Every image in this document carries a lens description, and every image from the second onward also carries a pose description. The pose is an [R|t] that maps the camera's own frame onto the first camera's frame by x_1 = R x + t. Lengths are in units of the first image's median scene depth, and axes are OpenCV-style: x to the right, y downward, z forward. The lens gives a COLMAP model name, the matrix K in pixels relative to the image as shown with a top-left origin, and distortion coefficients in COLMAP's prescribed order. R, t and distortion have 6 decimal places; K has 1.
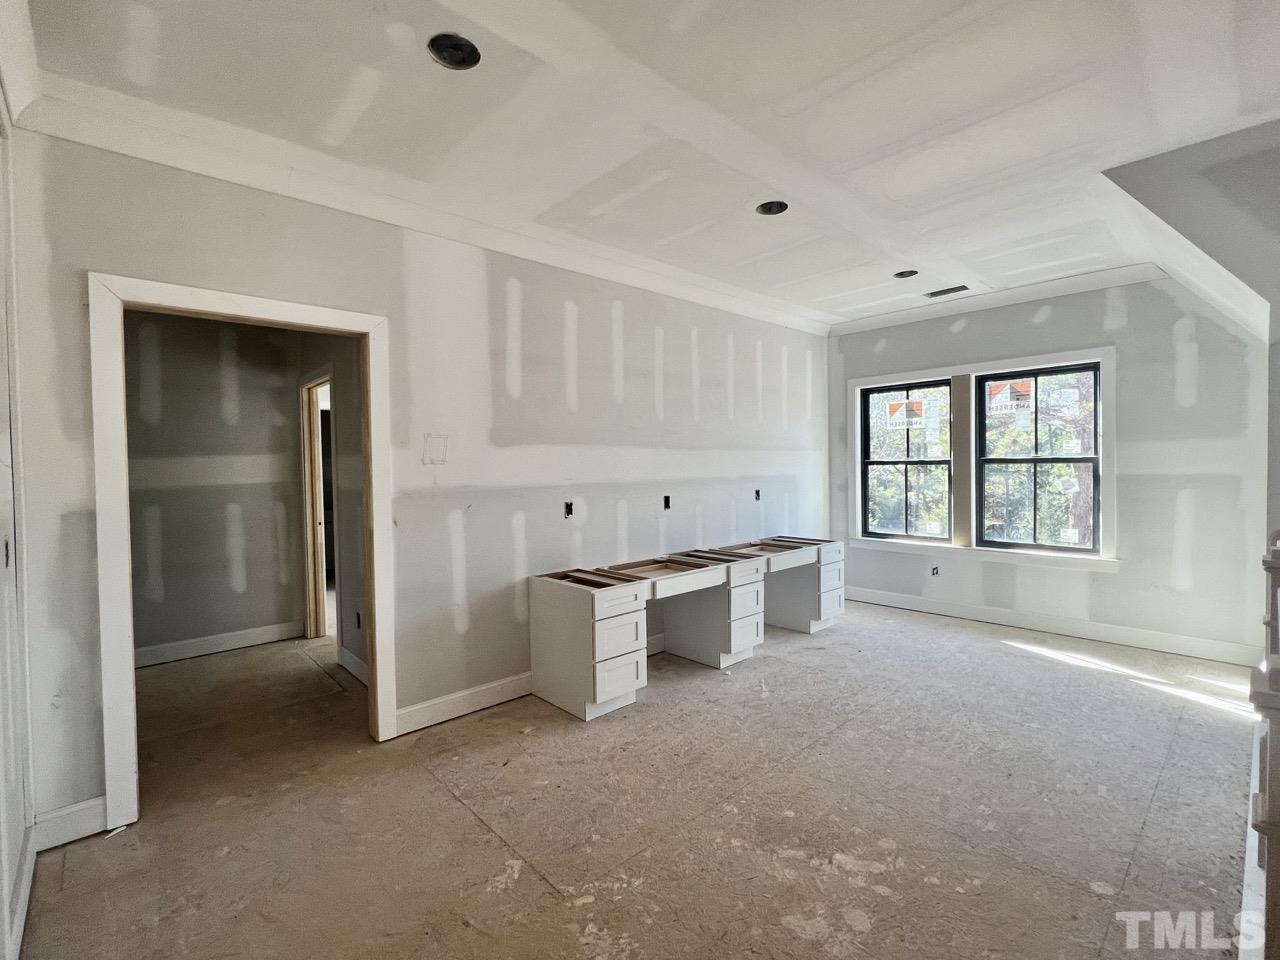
lens RADIAL K [[585.2, 0, 636.6], [0, 585.2, 477.5], [0, 0, 1]] dist [-0.000503, -0.000158]
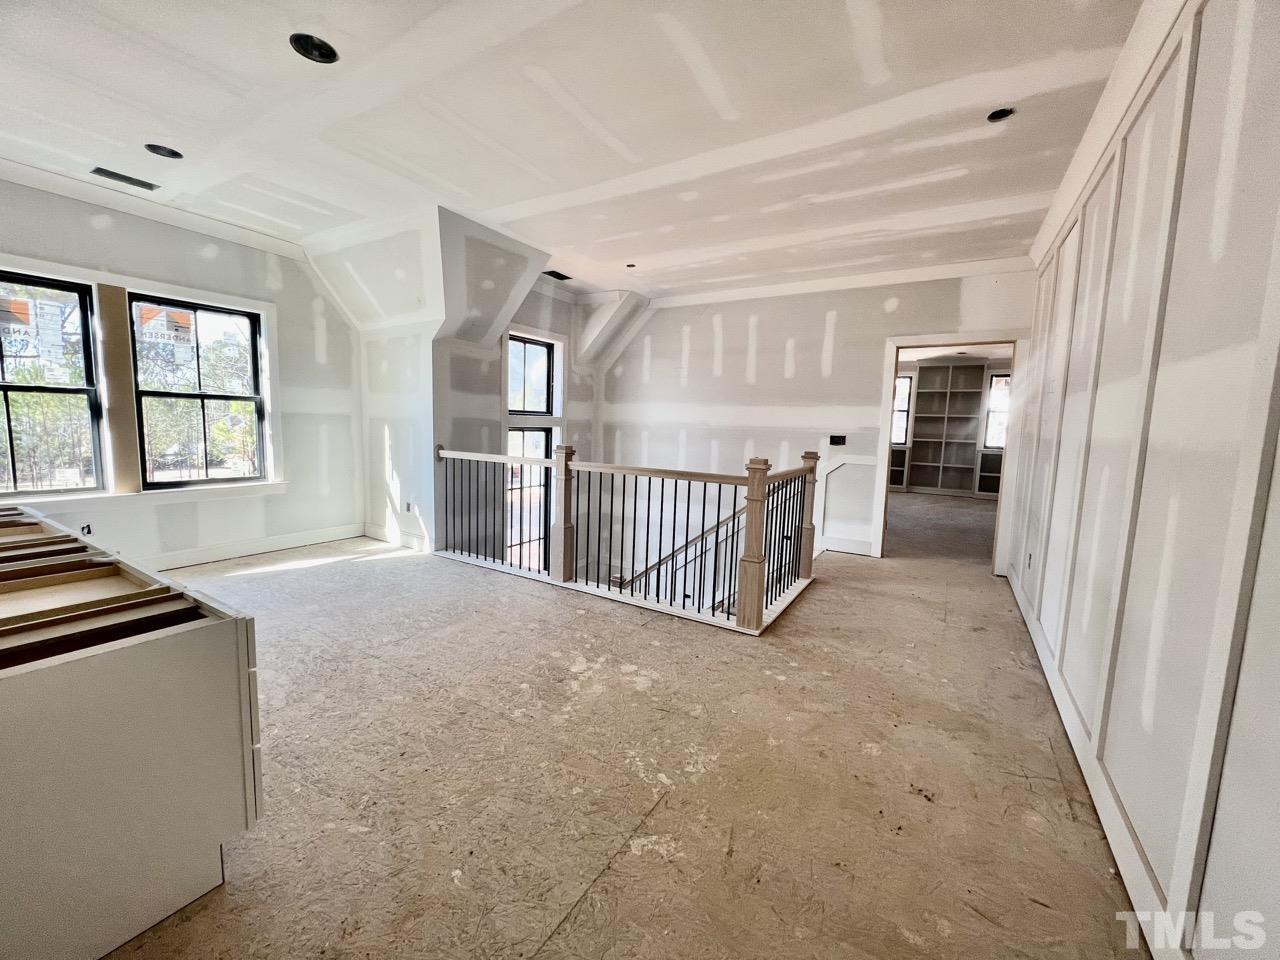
lens RADIAL K [[508.3, 0, 644.1], [0, 508.3, 476.1], [0, 0, 1]] dist [0.002291, -0.000043]
pose [[-0.282074, -0.093574, 0.954818, -0.447216], [-0.005370, 0.995371, 0.095962, 0.022428], [-0.959378, 0.021941, -0.281271, 0.605835]]
